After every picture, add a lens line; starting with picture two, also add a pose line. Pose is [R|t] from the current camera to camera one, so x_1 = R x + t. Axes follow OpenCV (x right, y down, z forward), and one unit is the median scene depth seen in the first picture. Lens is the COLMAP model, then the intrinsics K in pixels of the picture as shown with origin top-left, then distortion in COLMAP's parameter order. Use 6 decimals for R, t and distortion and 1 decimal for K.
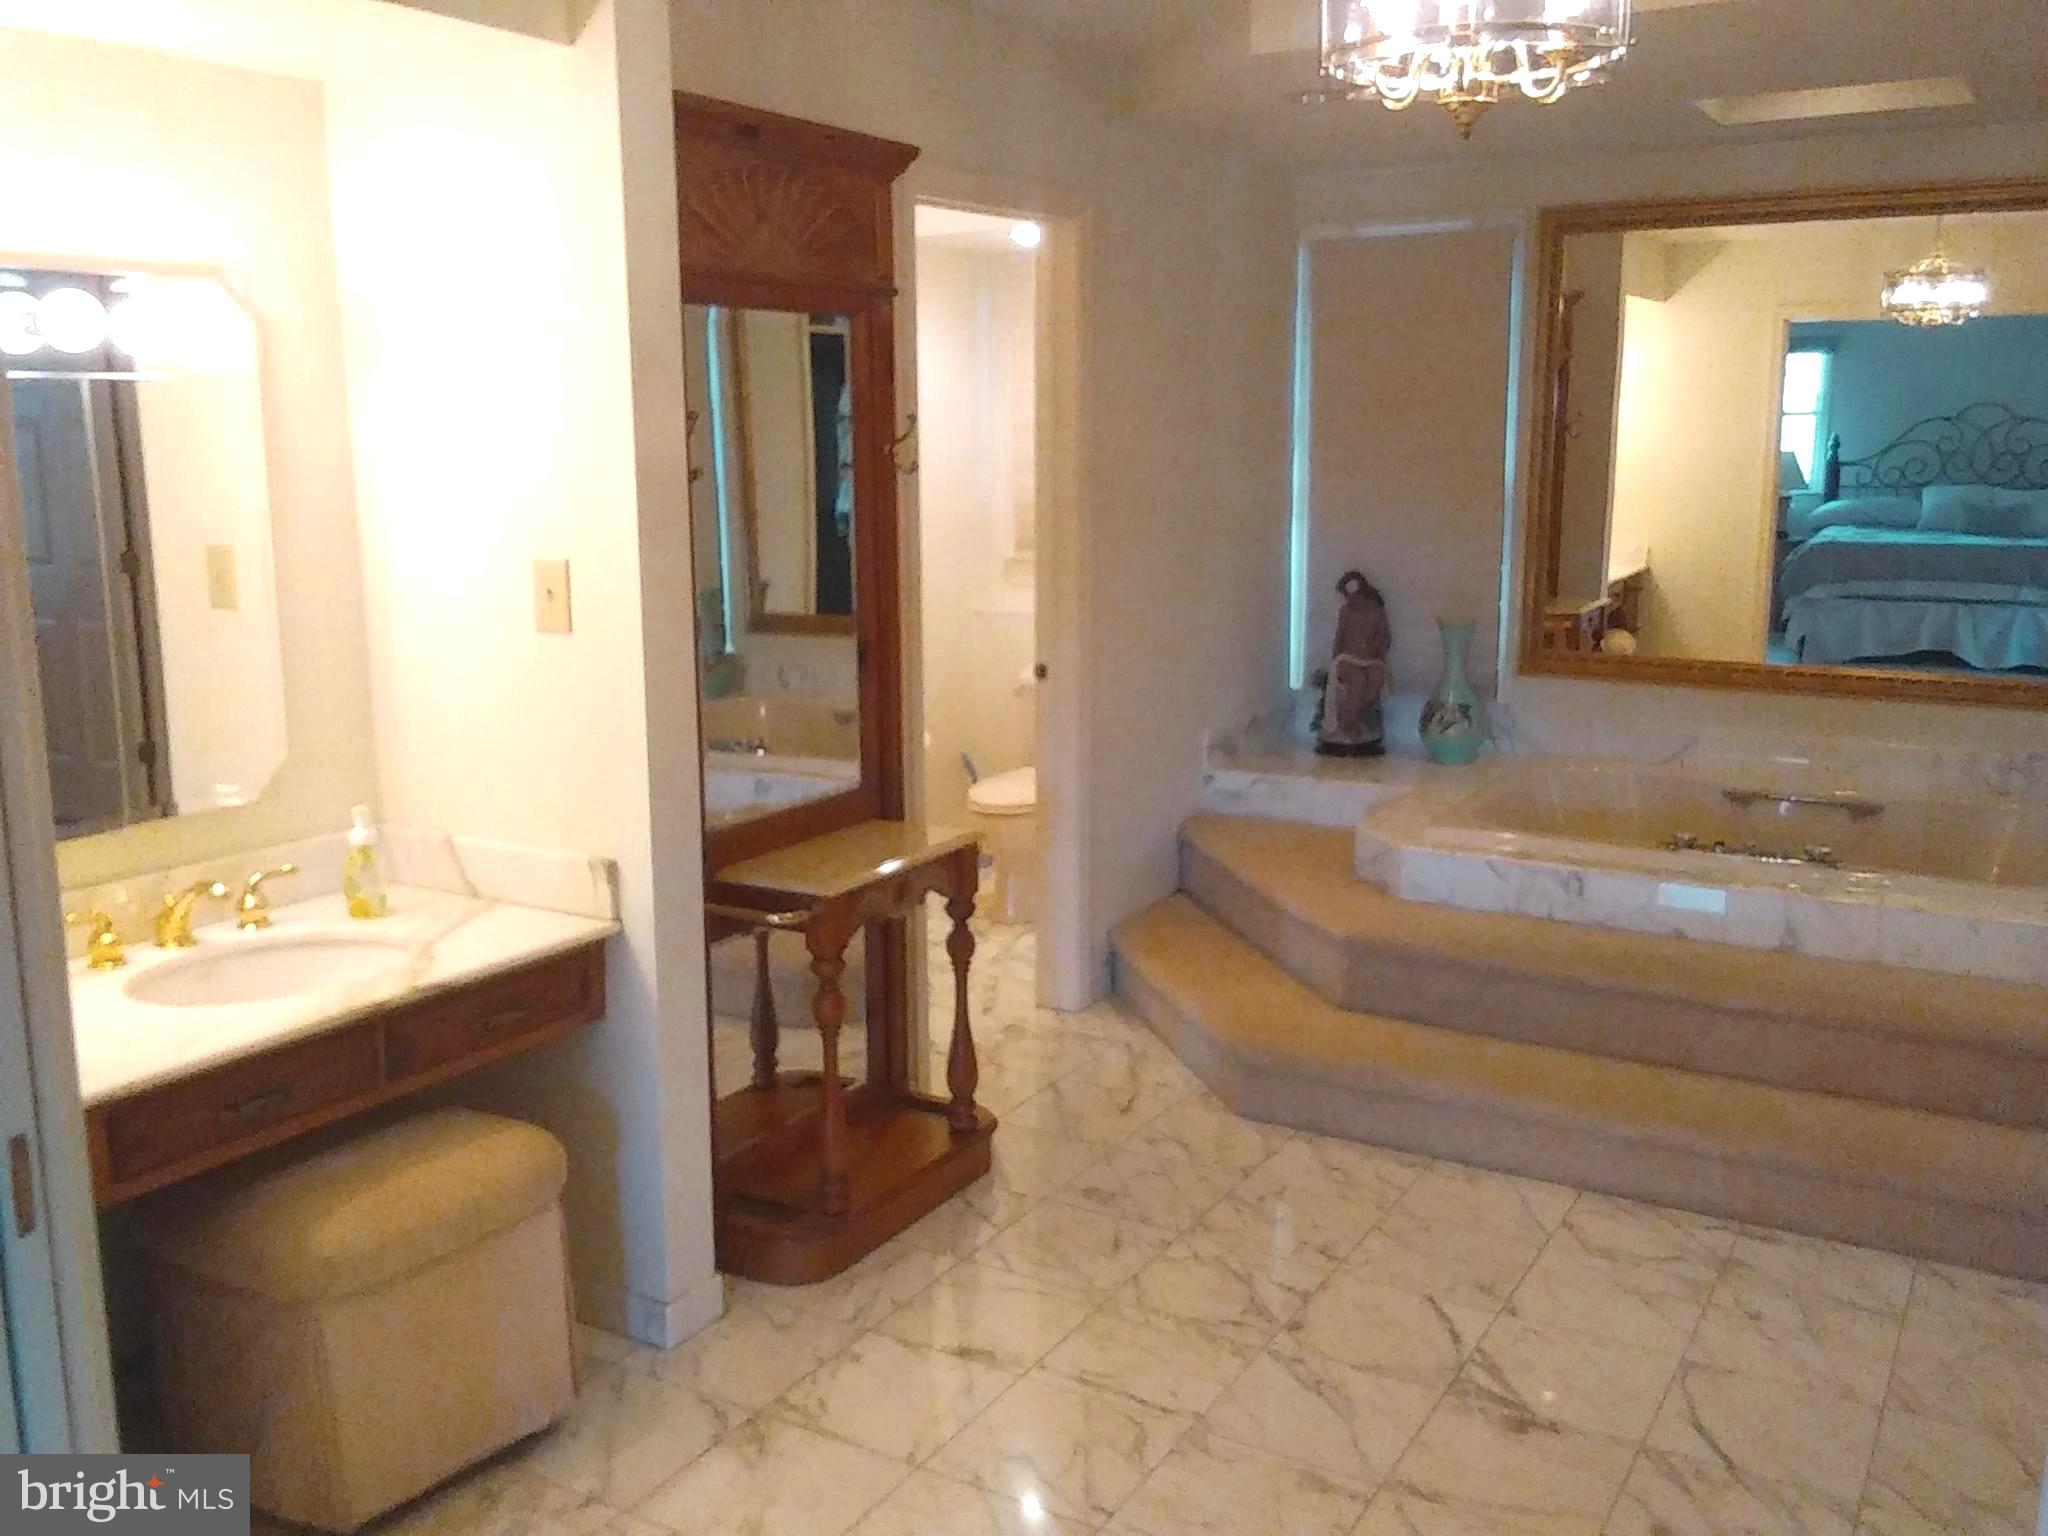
lens RADIAL K [[1794.0, 0, 1024.0], [0, 1794.0, 768.0], [0, 0, 1]] dist [0.098873, -0.193902]
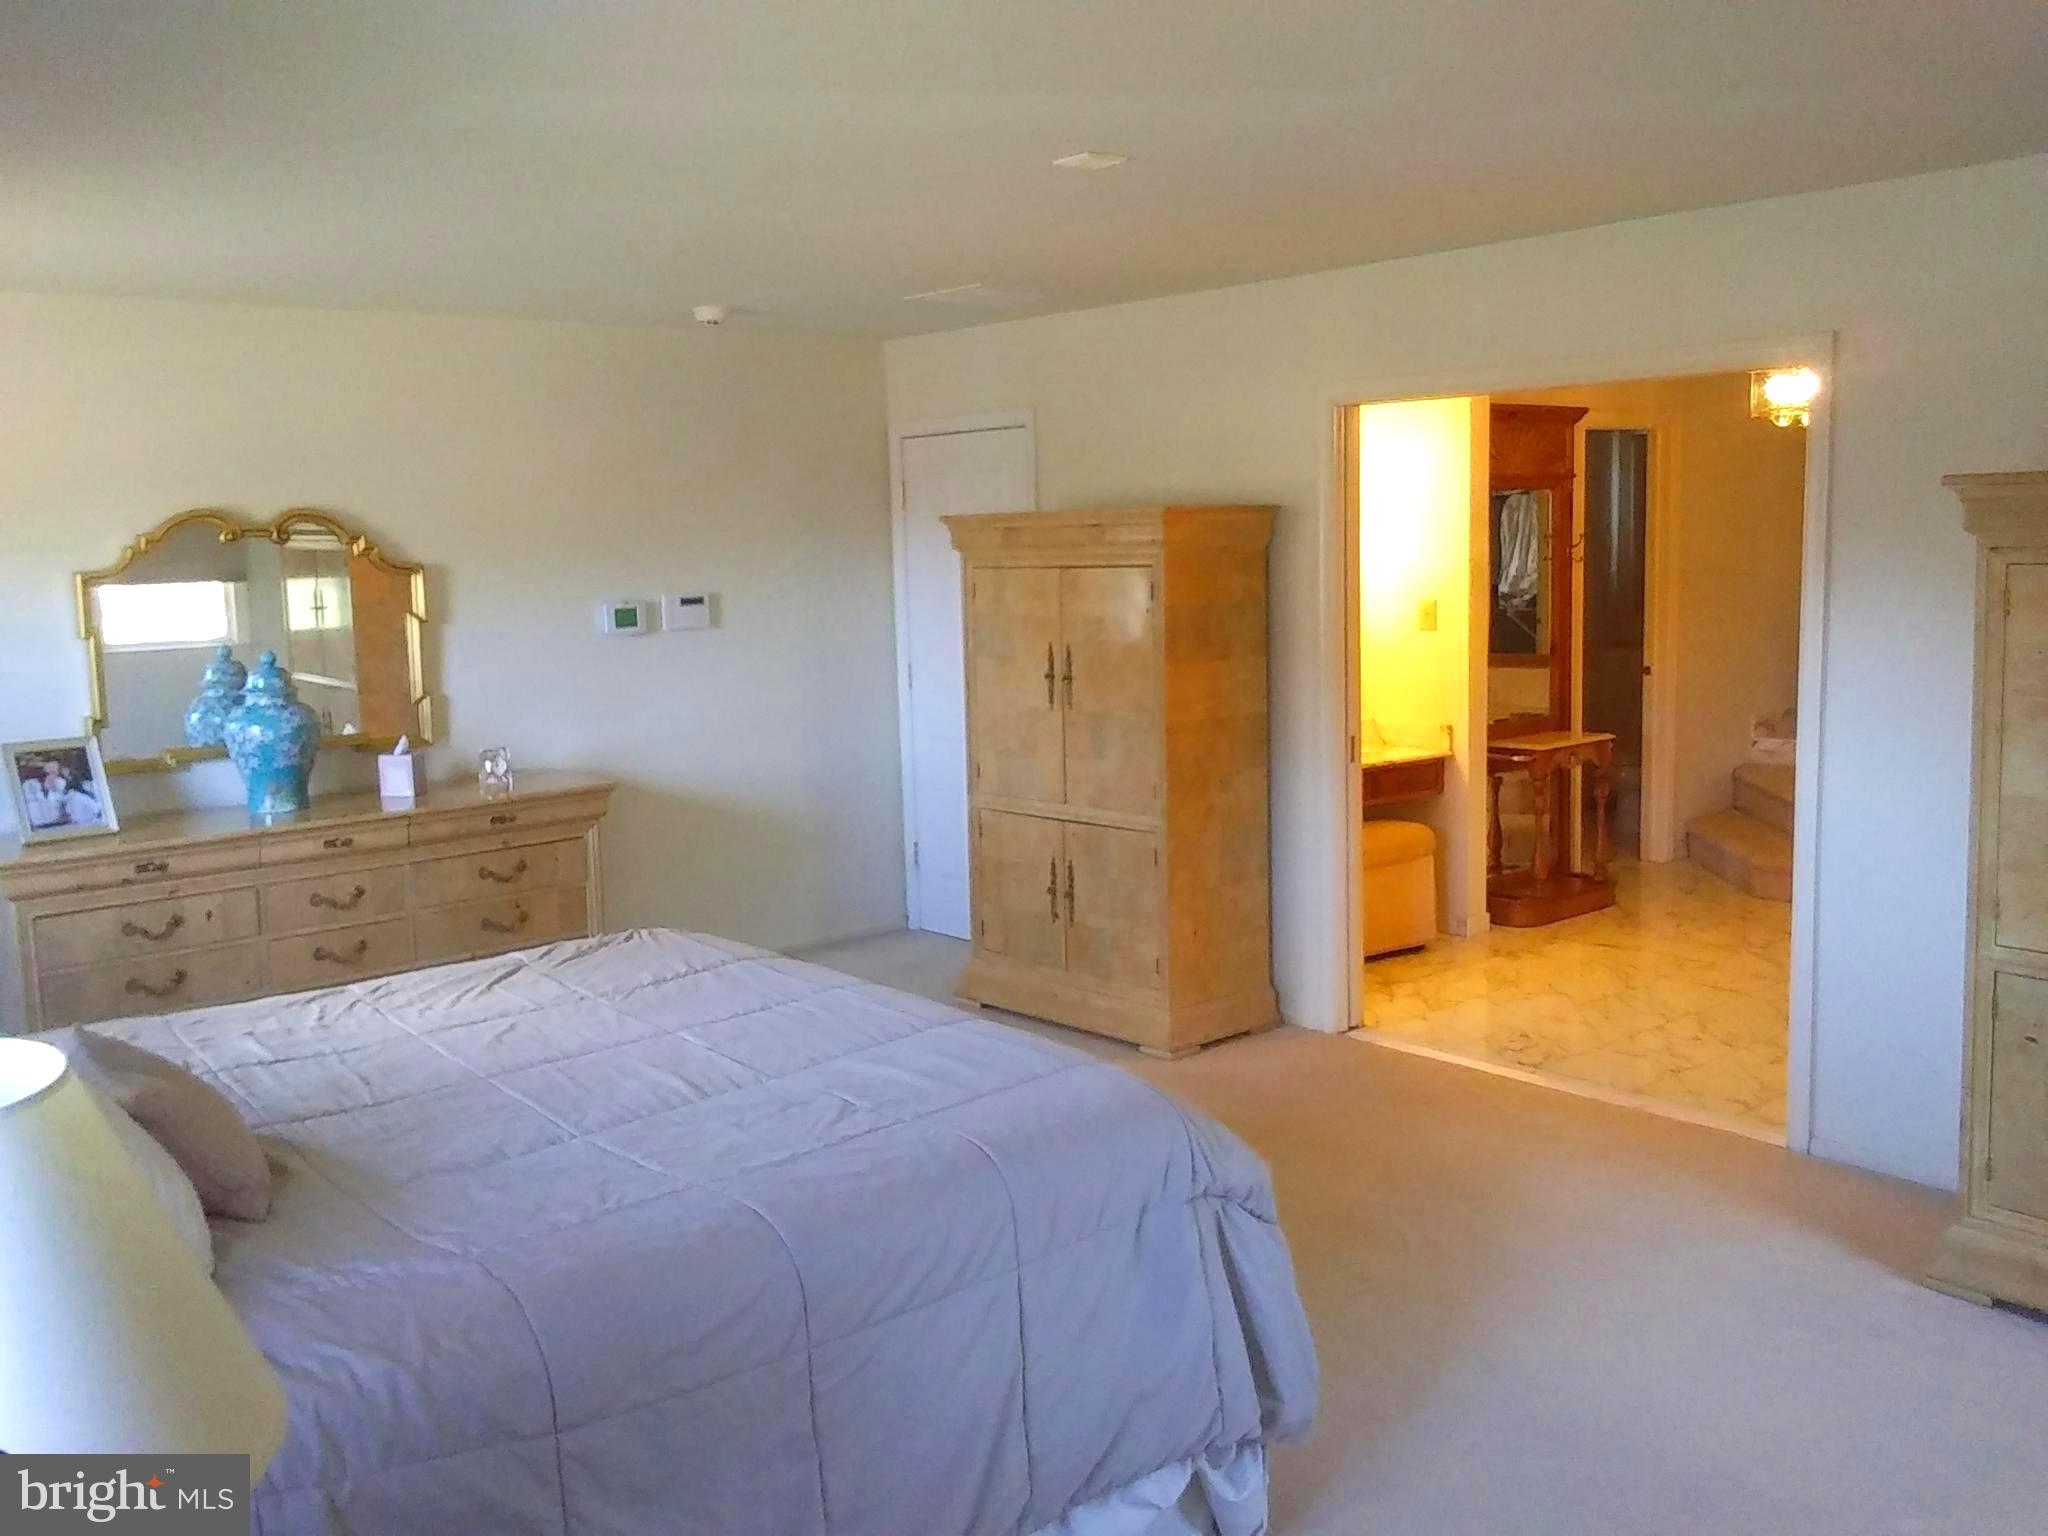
lens RADIAL K [[1794.0, 0, 1024.0], [0, 1794.0, 768.0], [0, 0, 1]] dist [0.098873, -0.193902]
pose [[0.946665, 0.018715, -0.321675, 0.006260], [-0.036337, 0.998144, -0.048865, 0.231111], [0.320164, 0.057948, 0.945588, -1.353985]]
